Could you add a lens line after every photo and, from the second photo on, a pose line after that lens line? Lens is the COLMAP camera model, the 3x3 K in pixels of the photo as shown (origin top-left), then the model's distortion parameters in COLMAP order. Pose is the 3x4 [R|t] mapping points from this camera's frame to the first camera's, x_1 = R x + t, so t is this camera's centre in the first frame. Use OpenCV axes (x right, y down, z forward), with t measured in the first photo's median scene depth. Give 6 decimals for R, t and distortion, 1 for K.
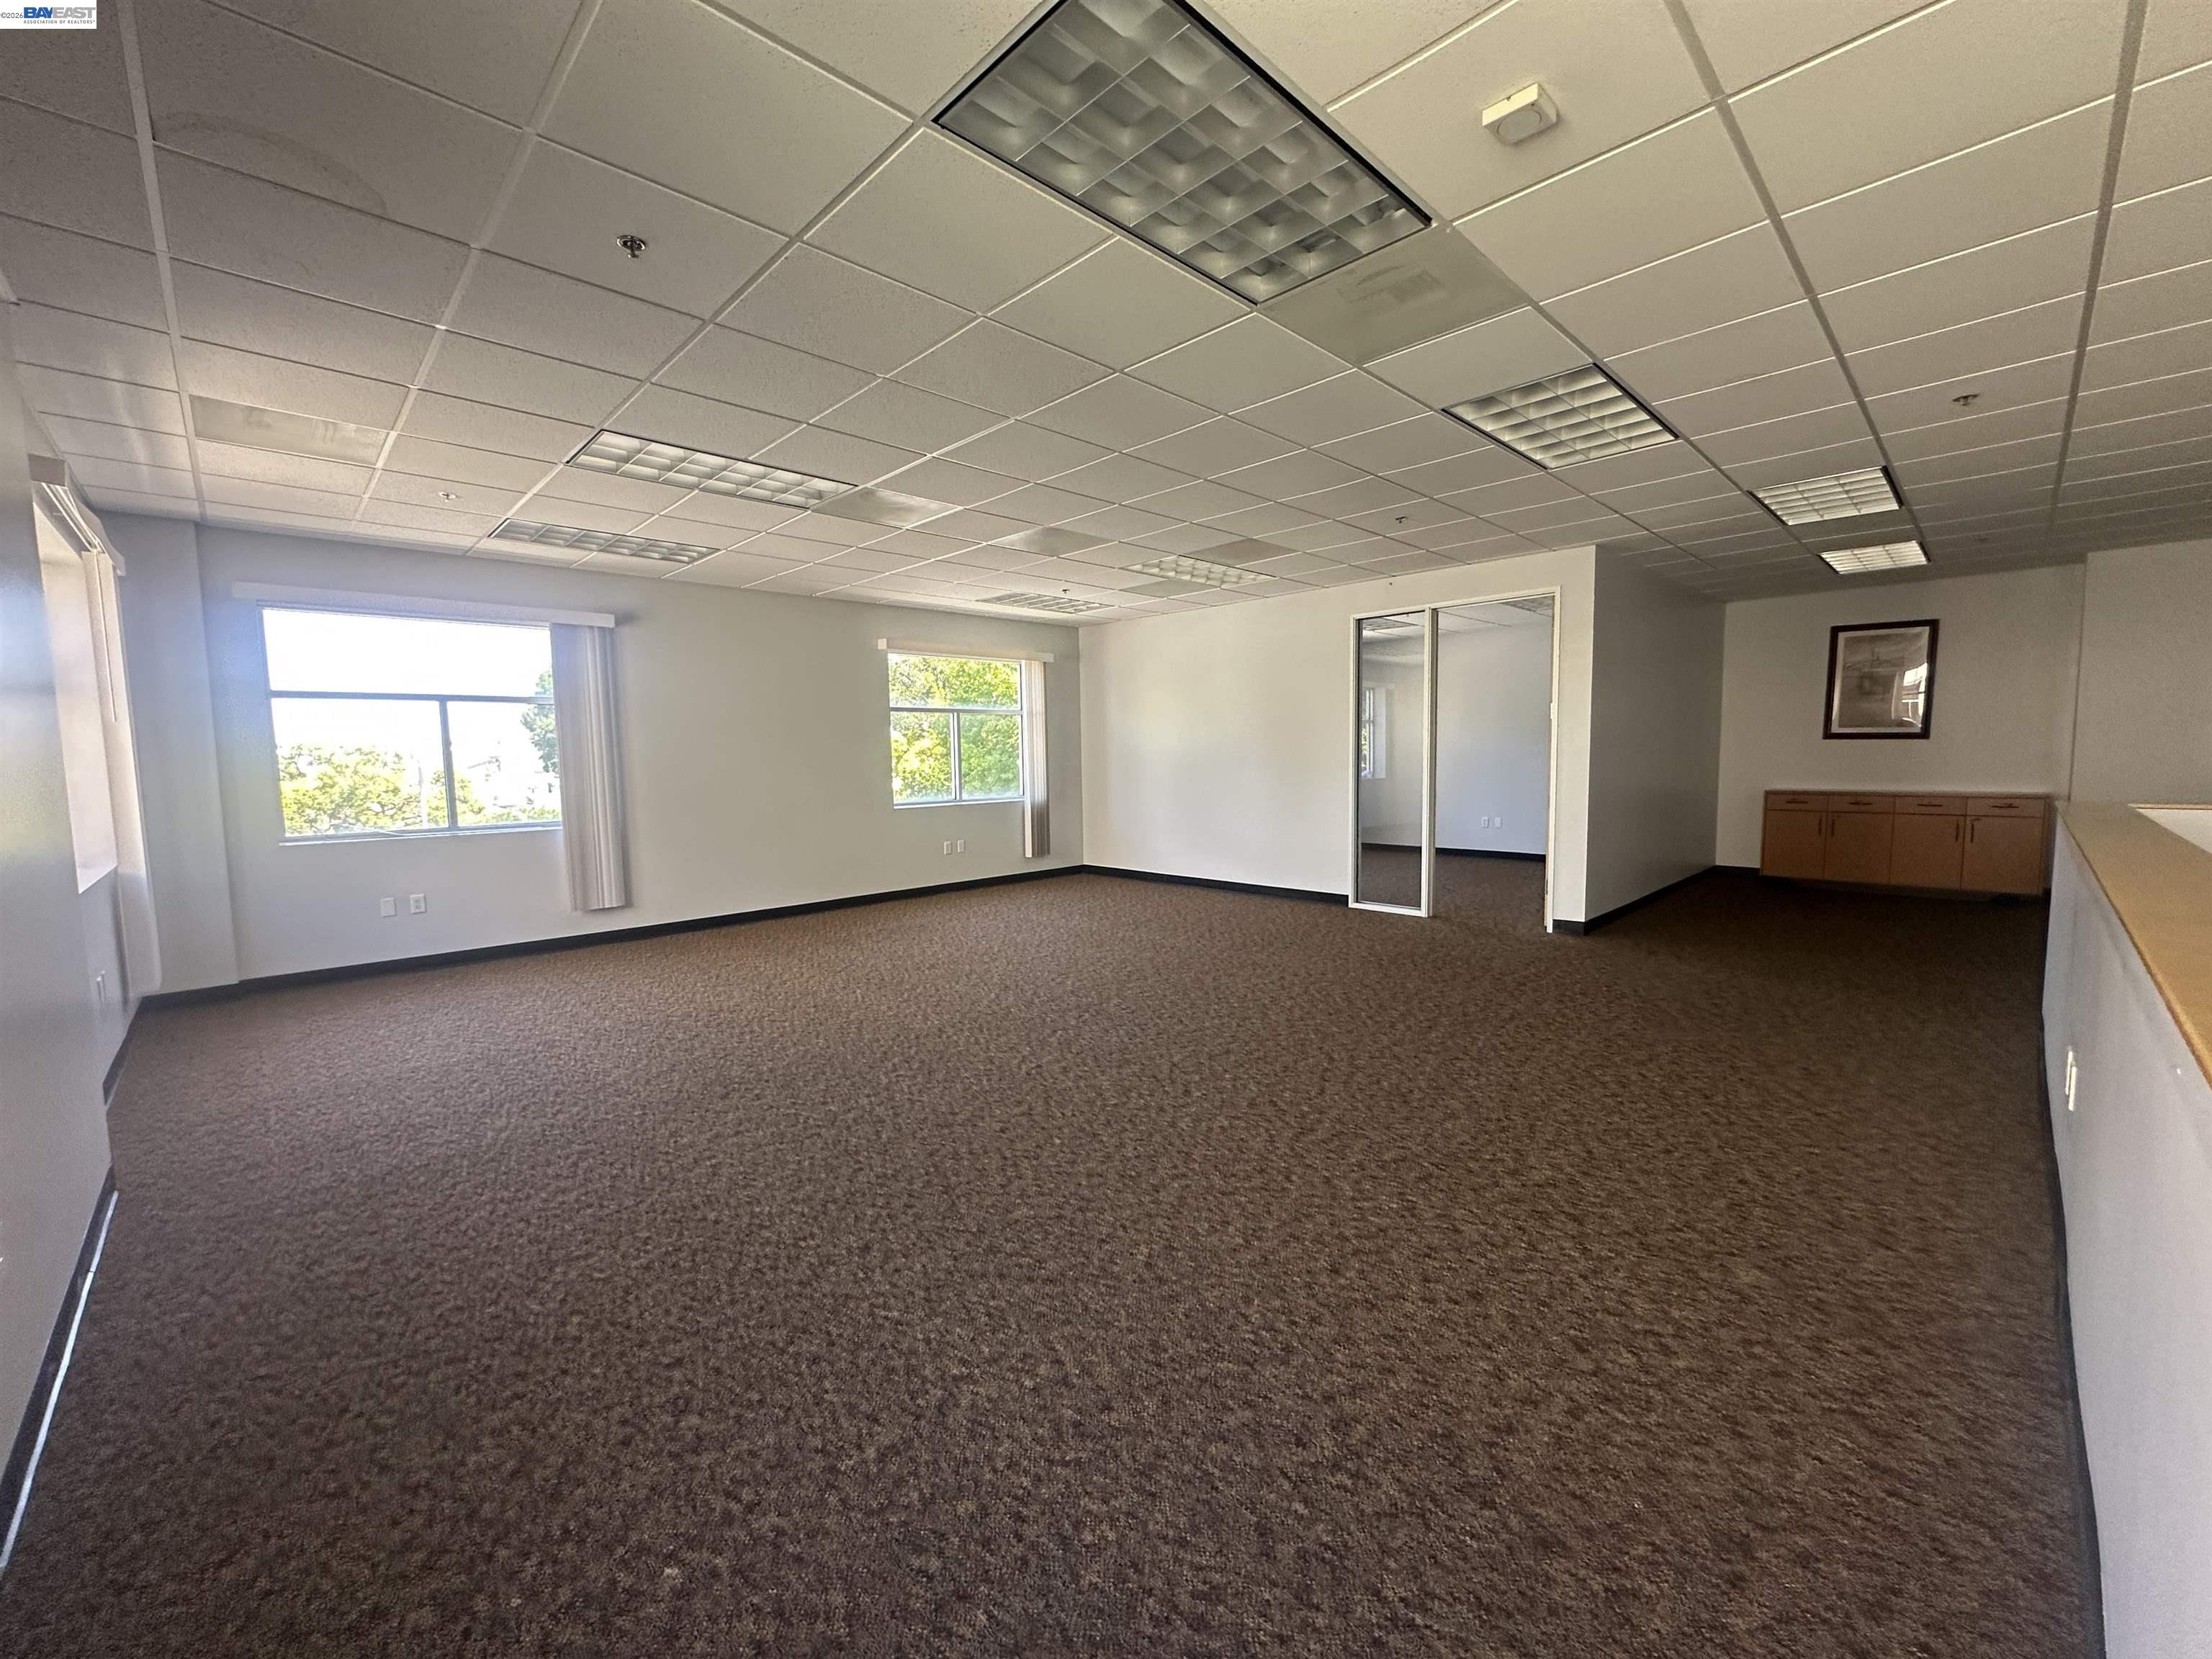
lens RADIAL K [[886.3, 0, 1105.3], [0, 886.3, 827.5], [0, 0, 1]] dist [-0.004545, 0.001297]
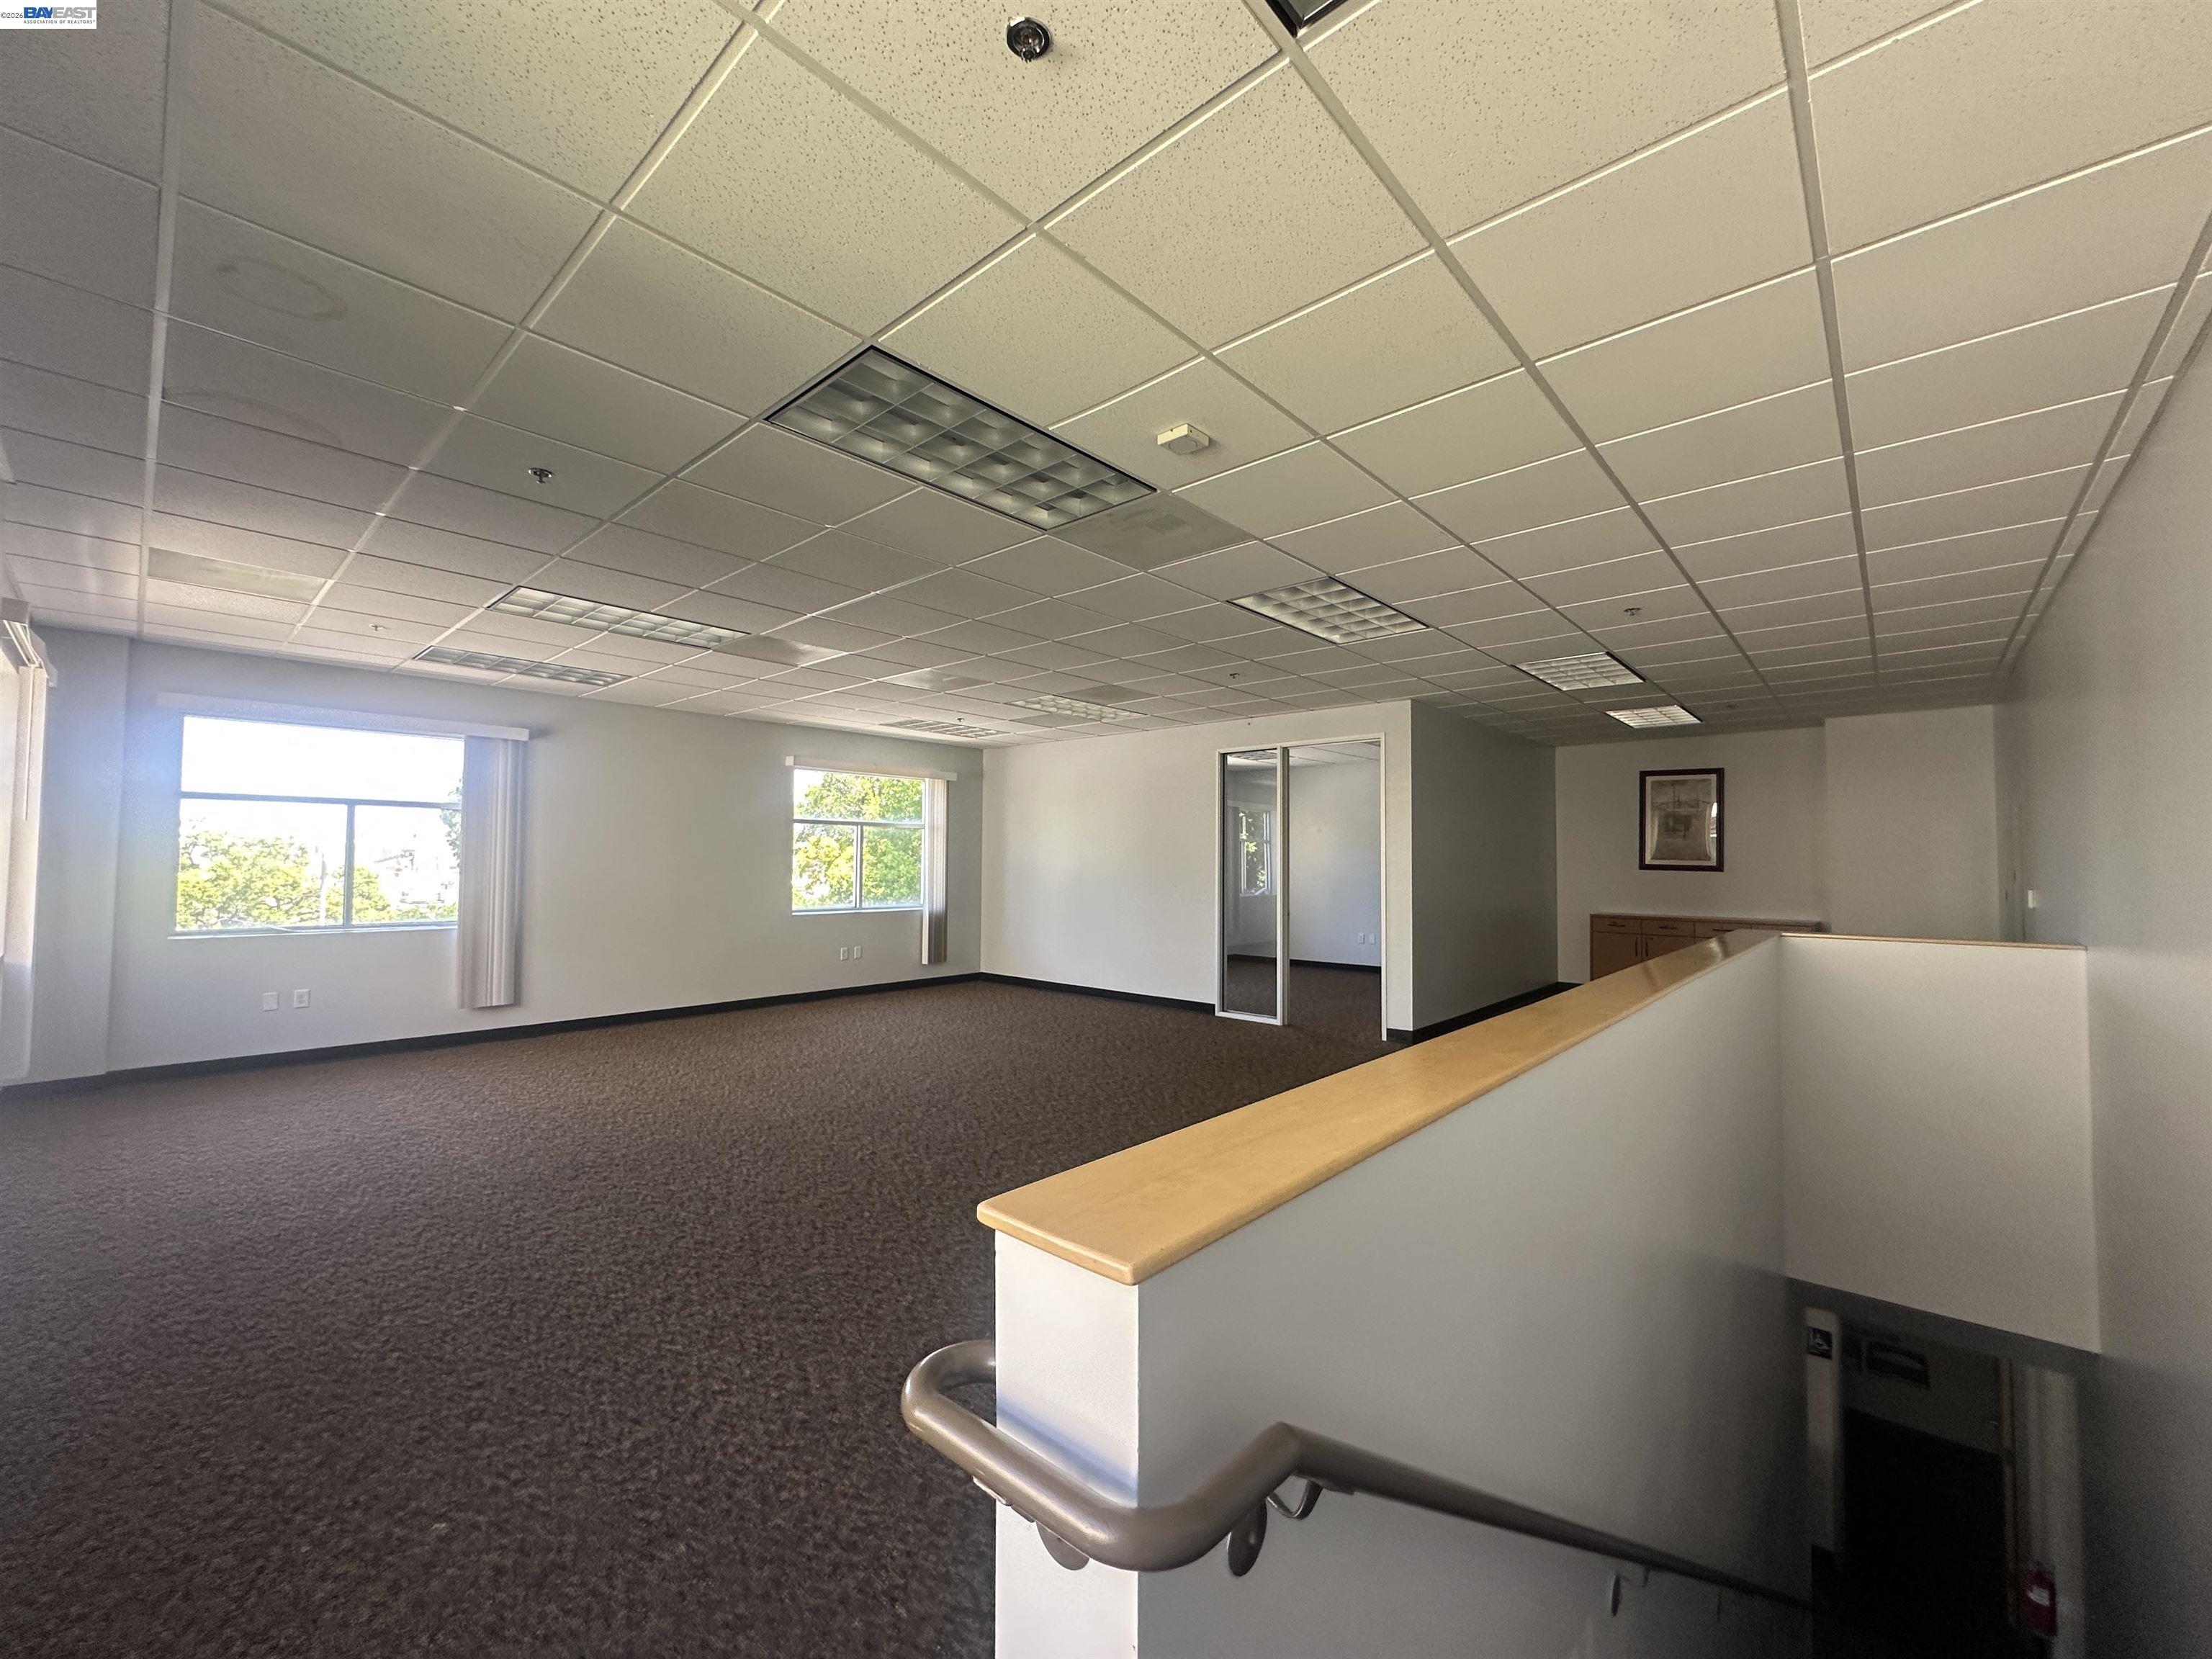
lens RADIAL K [[886.3, 0, 1106.1], [0, 886.3, 828.1], [0, 0, 1]] dist [-0.004545, 0.001297]
pose [[0.997617, 0.026443, 0.063733, 0.142489], [-0.018451, 0.992251, -0.122875, -0.002739], [-0.066488, 0.121406, 0.990374, -0.174903]]
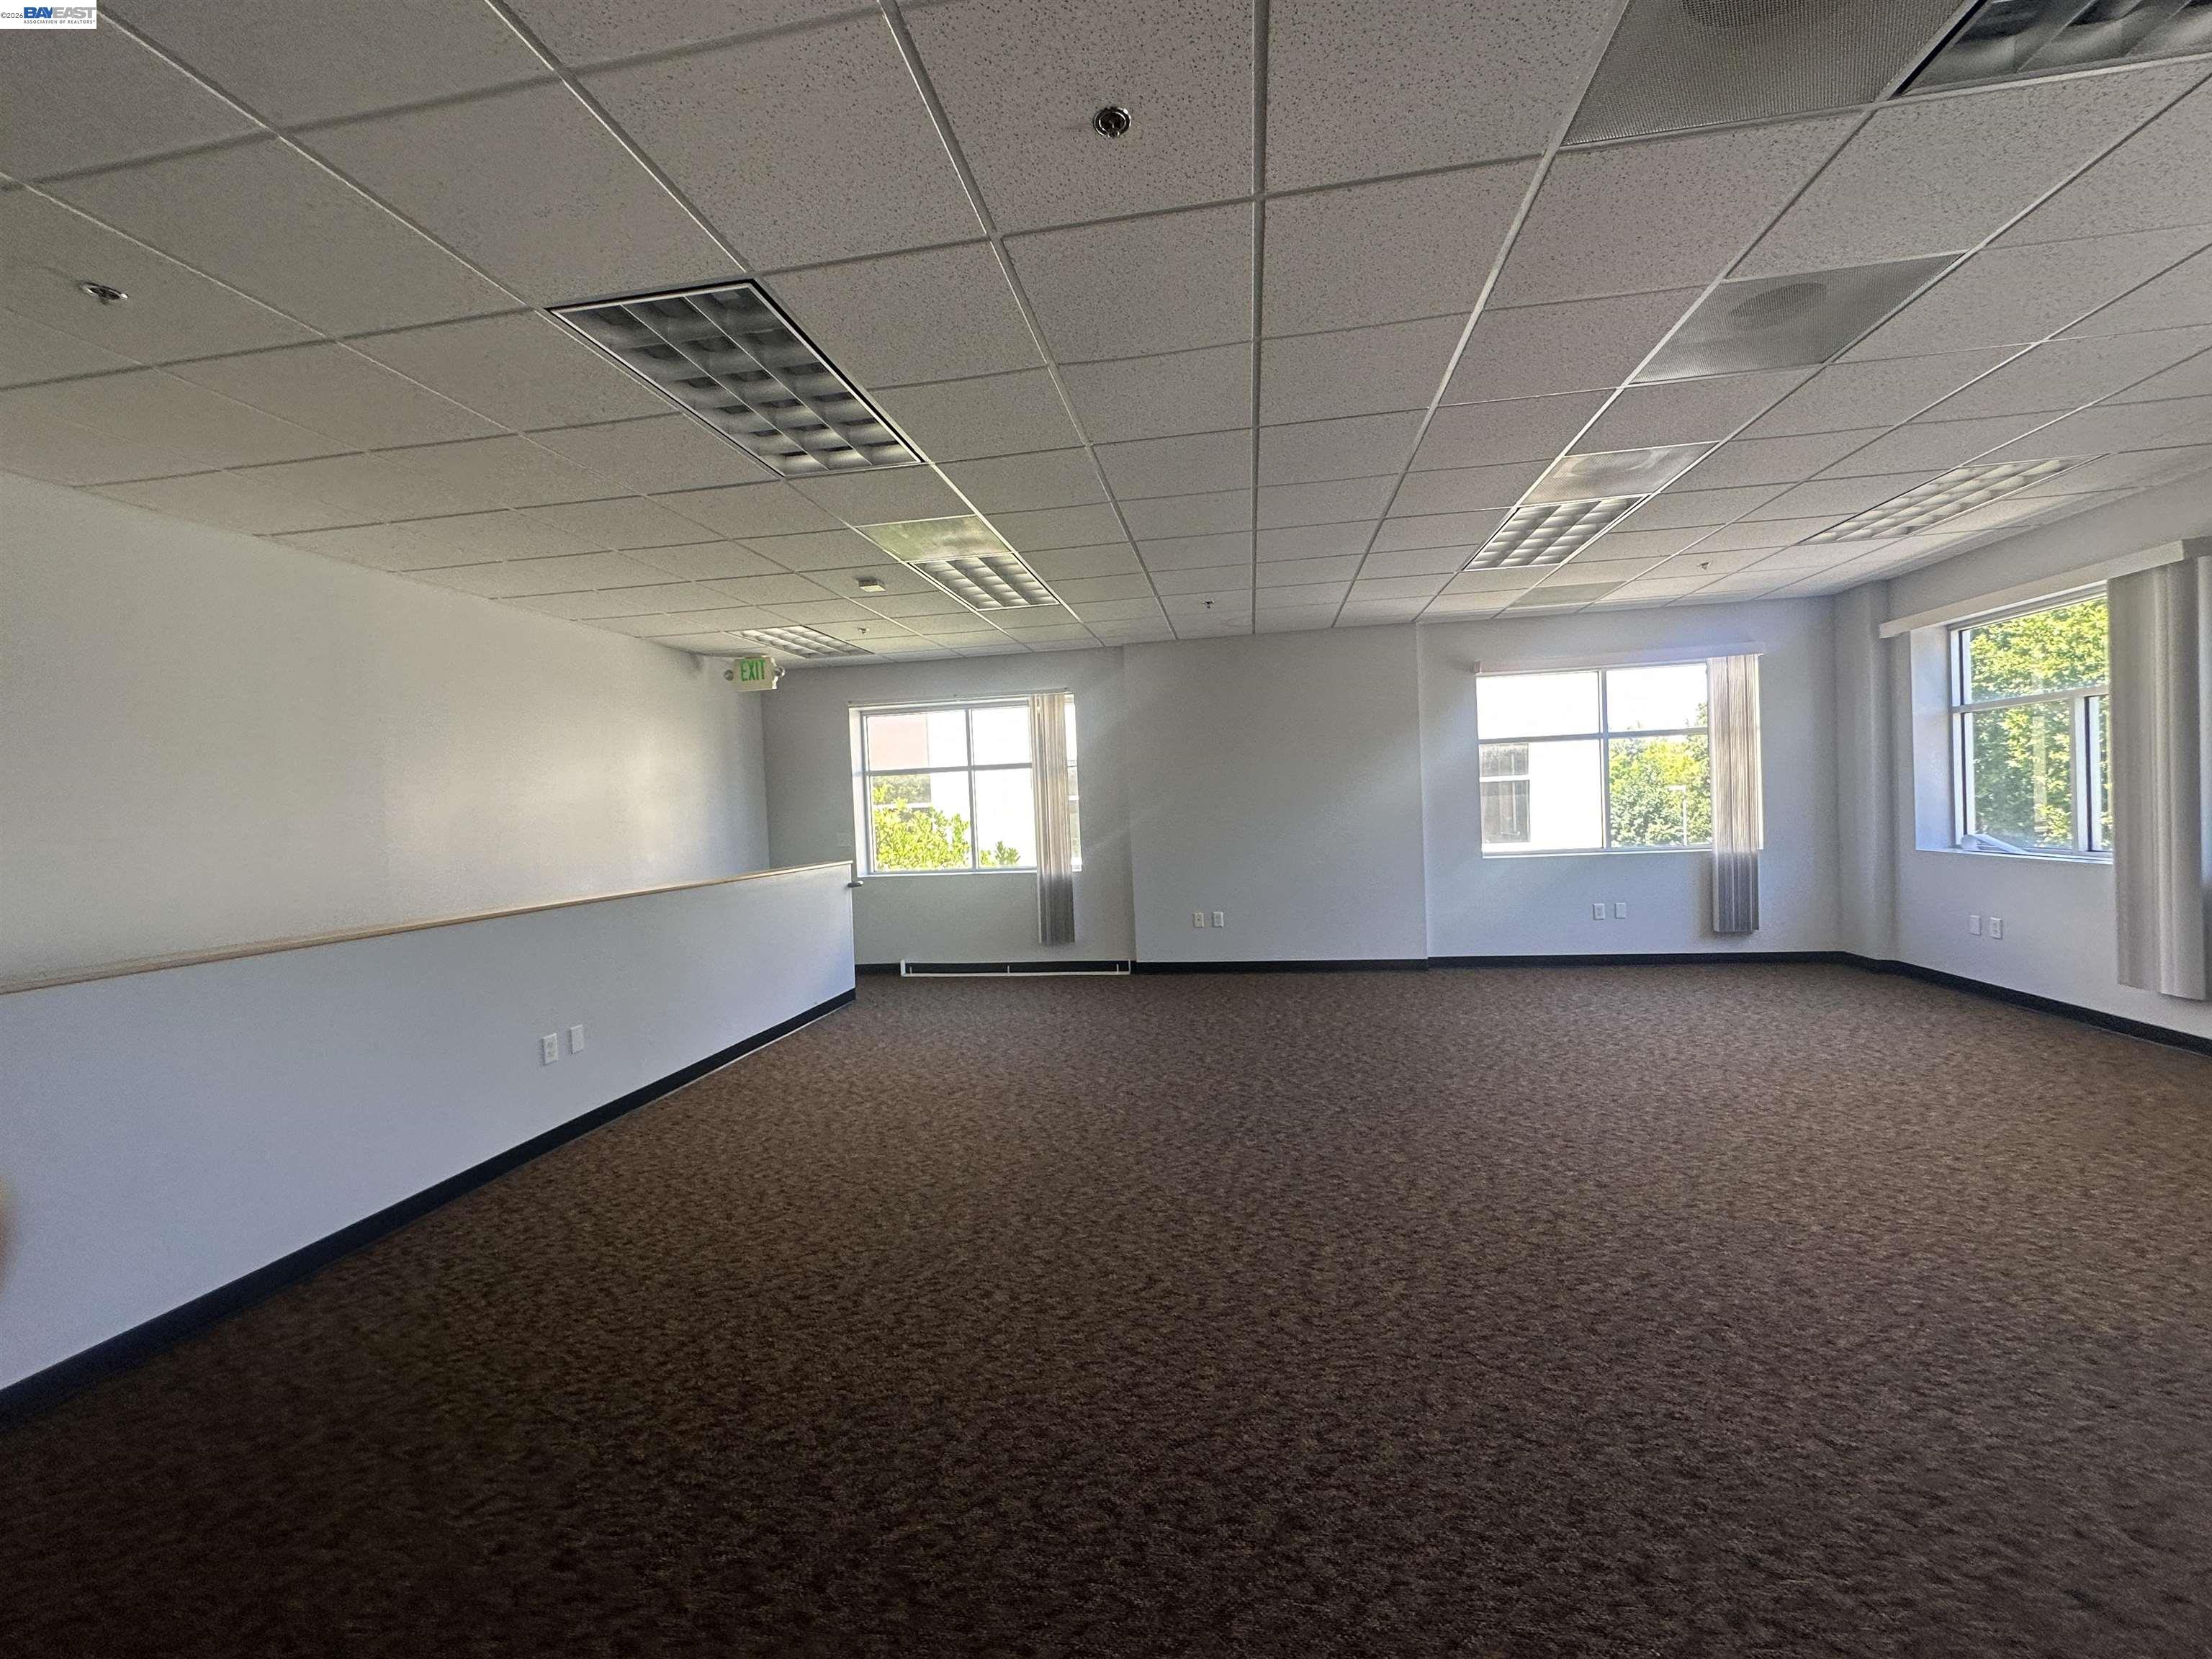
lens RADIAL K [[886.3, 0, 1105.9], [0, 886.3, 833.4], [0, 0, 1]] dist [-0.004545, 0.001297]
pose [[-0.802379, 0.066676, -0.593079, 0.797597], [0.005965, 0.994586, 0.103745, -0.179167], [0.596785, 0.079705, -0.798433, 1.876632]]
